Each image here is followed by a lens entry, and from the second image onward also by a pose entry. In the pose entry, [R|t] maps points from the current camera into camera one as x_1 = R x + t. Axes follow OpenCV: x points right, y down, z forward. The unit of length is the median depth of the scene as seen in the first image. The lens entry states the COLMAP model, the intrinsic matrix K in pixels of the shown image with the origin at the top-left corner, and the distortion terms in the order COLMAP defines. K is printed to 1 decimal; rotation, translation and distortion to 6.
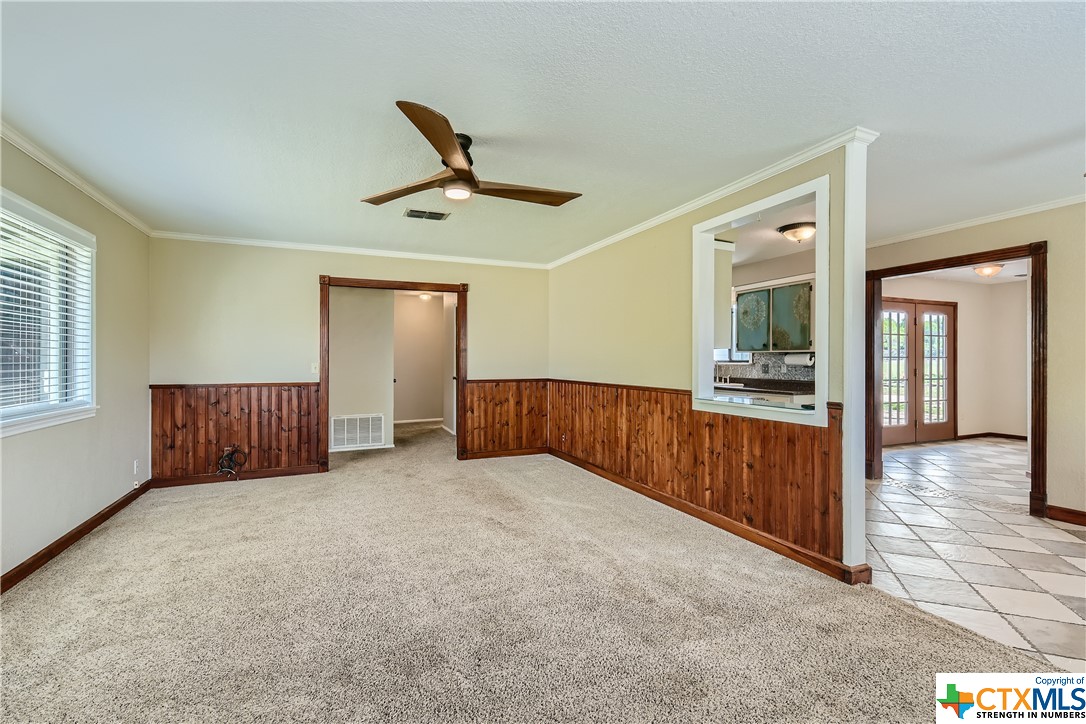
lens RADIAL K [[488.0, 0, 541.5], [0, 488.0, 359.5], [0, 0, 1]] dist [0.009952, -0.001504]
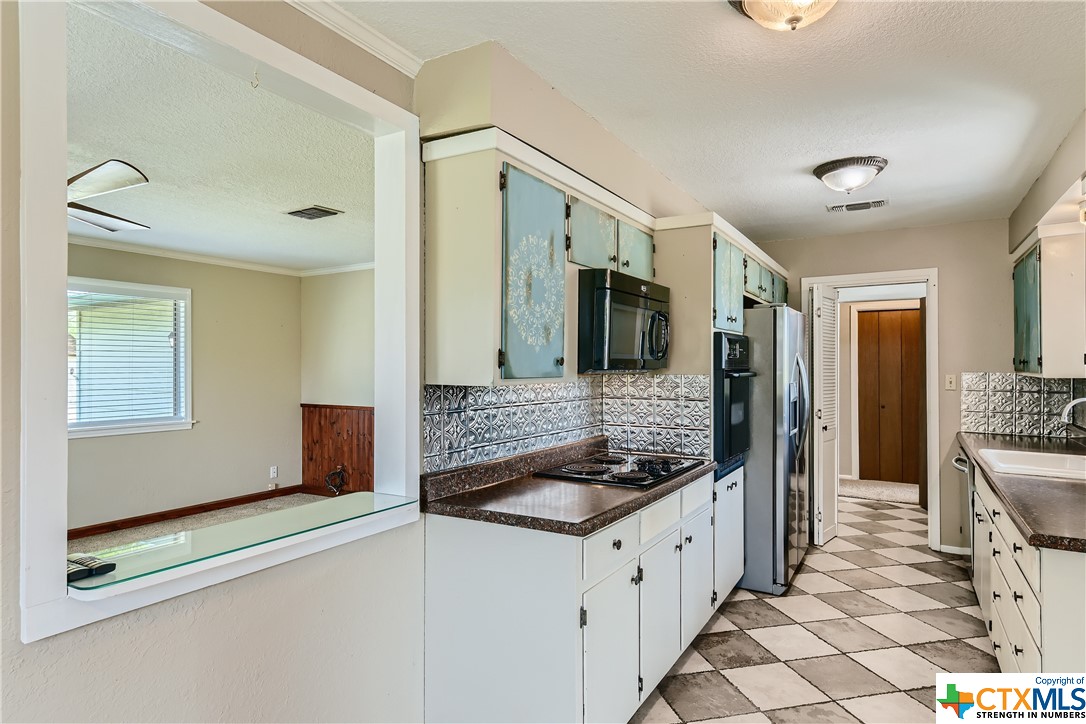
lens RADIAL K [[594.8, 0, 546.6], [0, 594.8, 362.3], [0, 0, 1]] dist [0.024999, -0.008834]
pose [[0.586133, -0.008707, -0.810168, 0.607244], [0.003961, 0.999961, -0.007881, -0.028752], [0.810205, 0.001410, 0.586145, 0.555295]]
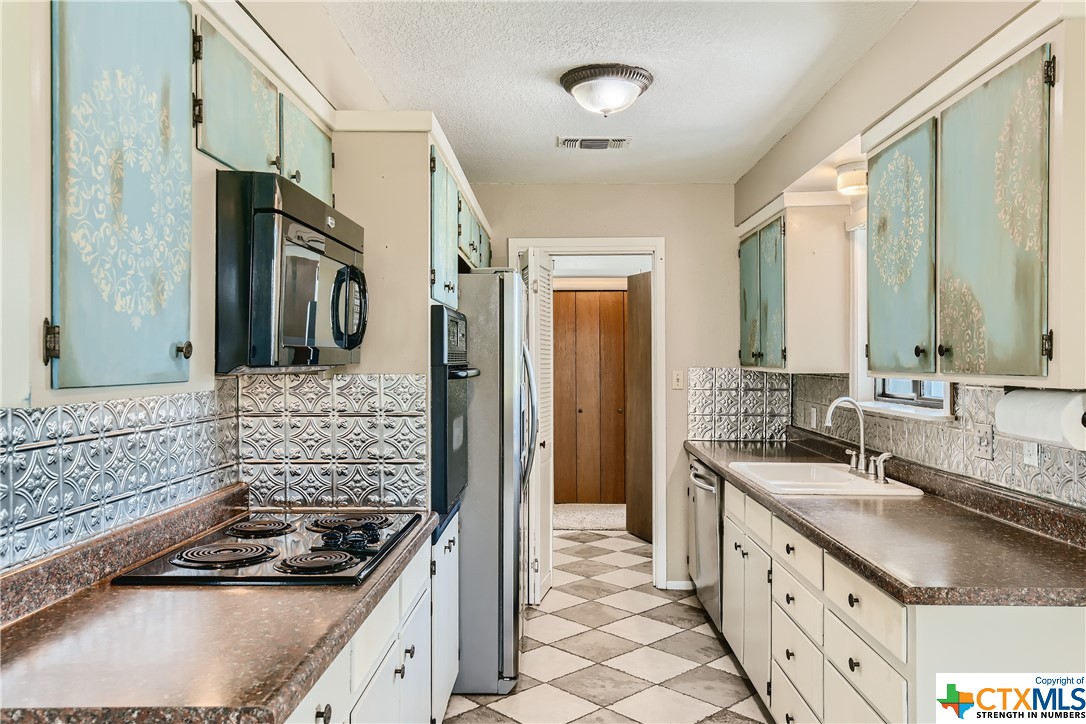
lens RADIAL K [[807.6, 0, 542.5], [0, 807.6, 365.1], [0, 0, 1]] dist [-0.002151, 0.013852]
pose [[0.909802, -0.002464, -0.415034, 0.496907], [0.005701, 0.999962, 0.006560, -0.028612], [0.415003, -0.008335, 0.909782, 0.609242]]
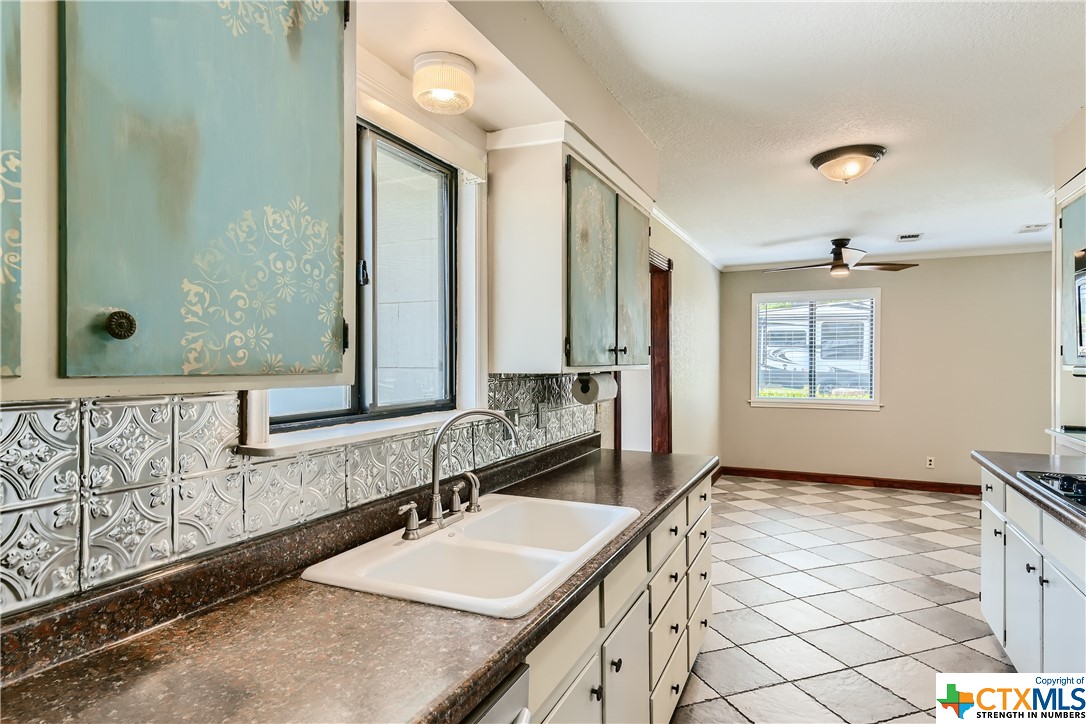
lens RADIAL K [[594.8, 0, 543.0], [0, 594.8, 361.2], [0, 0, 1]] dist [0.024999, -0.008834]
pose [[0.664786, -0.000723, -0.747033, 0.463237], [0.003245, 0.999993, 0.001919, -0.071937], [0.747027, -0.003700, 0.664784, 0.723201]]
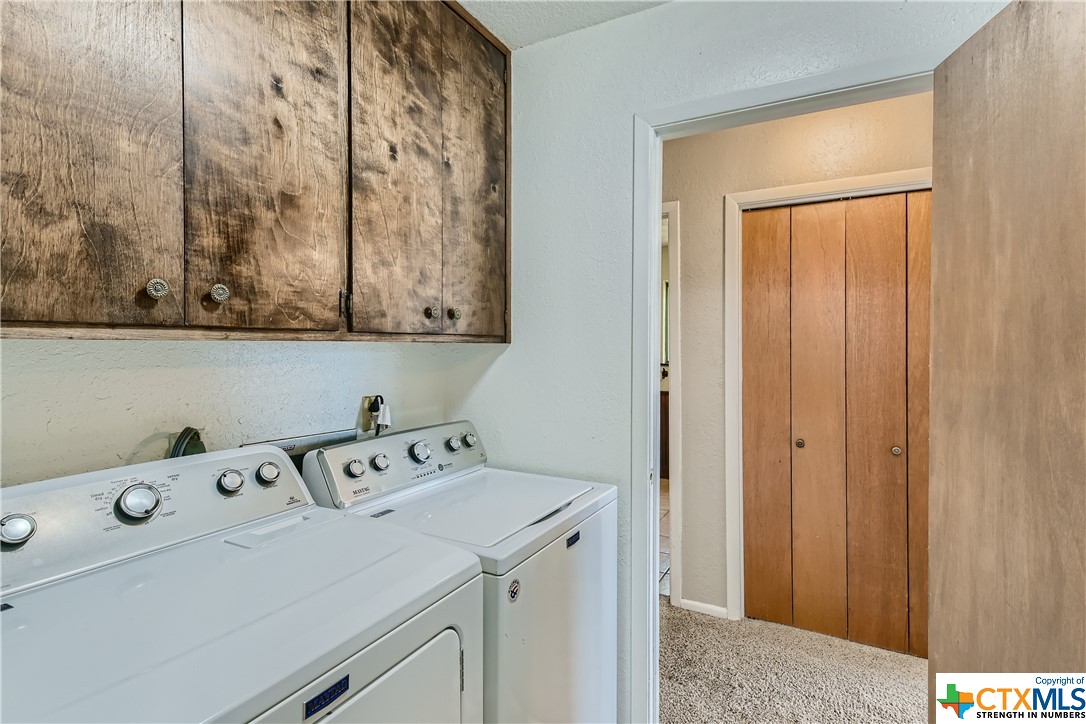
lens RADIAL K [[522.8, 0, 538.6], [0, 522.8, 350.6], [0, 0, 1]] dist [0.002799, 0.000231]
pose [[0.605853, -0.000427, -0.795577, 0.177347], [0.007144, 0.999962, 0.004903, -0.023804], [0.795545, -0.008654, 0.605833, 1.515212]]
